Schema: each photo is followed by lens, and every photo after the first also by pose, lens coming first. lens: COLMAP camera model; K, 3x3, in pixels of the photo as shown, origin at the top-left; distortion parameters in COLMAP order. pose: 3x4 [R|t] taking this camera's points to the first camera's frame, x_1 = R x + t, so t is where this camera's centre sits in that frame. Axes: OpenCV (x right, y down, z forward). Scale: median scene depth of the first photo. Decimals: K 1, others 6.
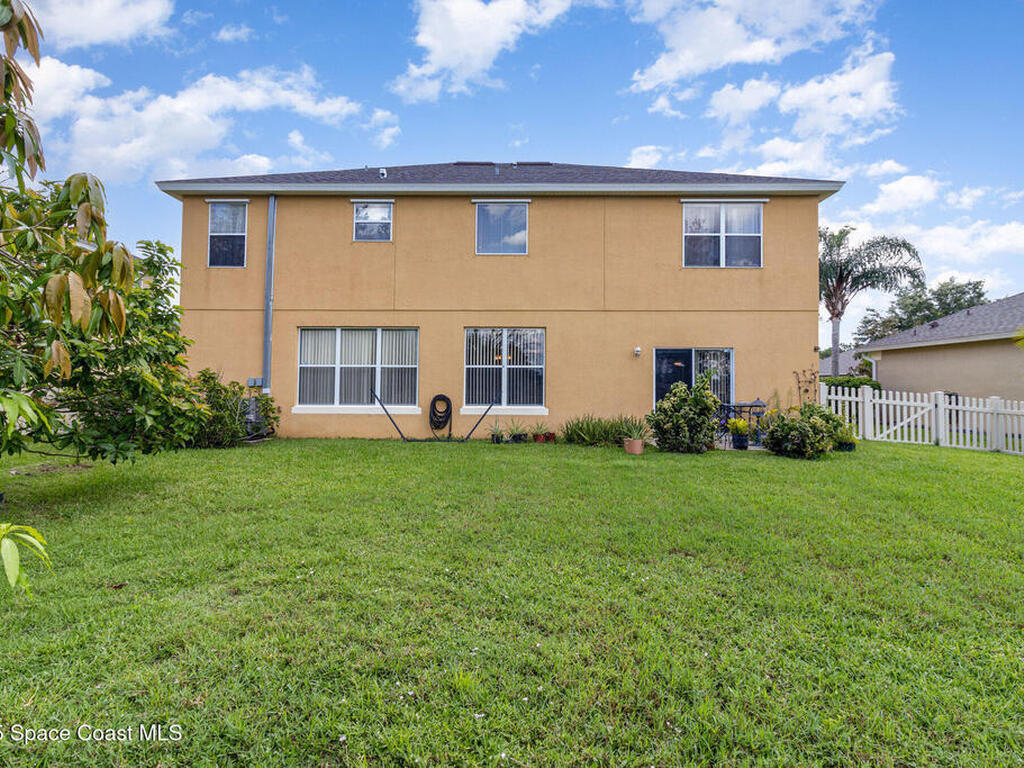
lens RADIAL K [[424.3, 0, 512.2], [0, 424.3, 374.1], [0, 0, 1]] dist [-0.000485, -0.000087]
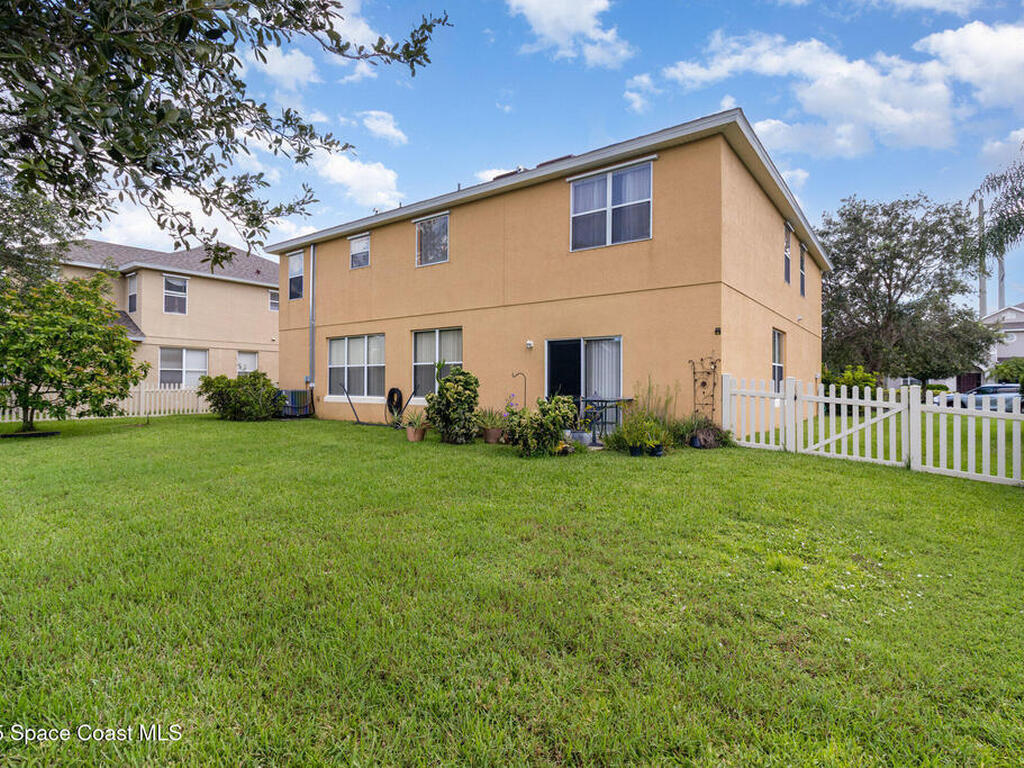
lens RADIAL K [[529.8, 0, 512.0], [0, 529.8, 384.0], [0, 0, 1]] dist [0.001484, 0.000139]
pose [[0.803367, -0.002506, -0.595479, 0.992575], [0.020911, 0.999493, 0.024006, 0.007301], [0.595117, -0.031738, 0.803012, -0.020419]]
